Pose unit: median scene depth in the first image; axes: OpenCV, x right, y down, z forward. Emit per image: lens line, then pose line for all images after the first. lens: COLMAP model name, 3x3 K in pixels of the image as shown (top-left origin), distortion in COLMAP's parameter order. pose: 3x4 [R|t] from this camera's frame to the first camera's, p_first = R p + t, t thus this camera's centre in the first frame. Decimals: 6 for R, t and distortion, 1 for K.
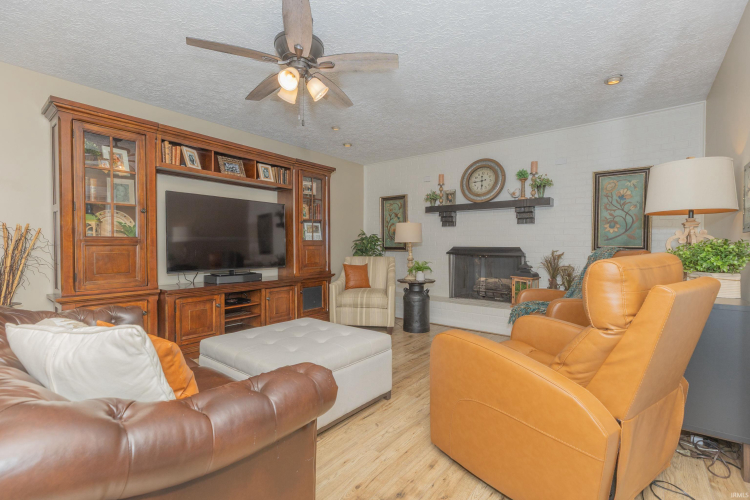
lens RADIAL K [[336.0, 0, 375.0], [0, 336.0, 250.0], [0, 0, 1]] dist [0.006732, 0.000208]
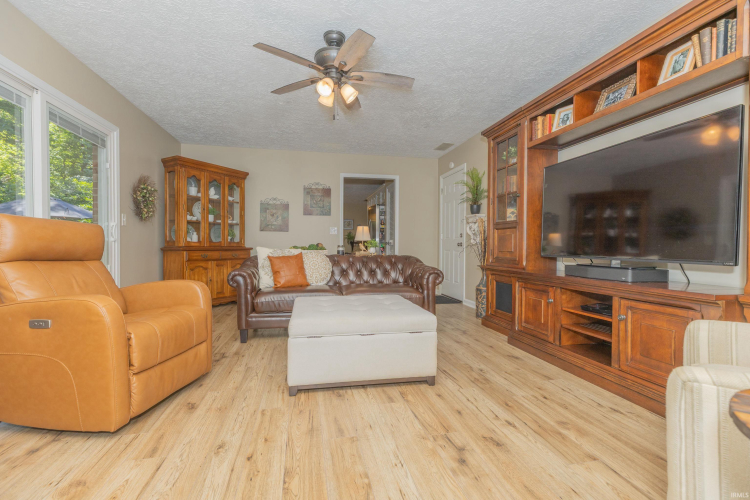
lens RADIAL K [[336.0, 0, 375.0], [0, 336.0, 250.0], [0, 0, 1]] dist [0.006732, 0.000208]
pose [[-0.639764, 0.007788, -0.768532, 0.513599], [-0.013363, 0.999685, 0.021255, 0.050638], [0.768455, 0.023868, -0.639459, 1.570315]]
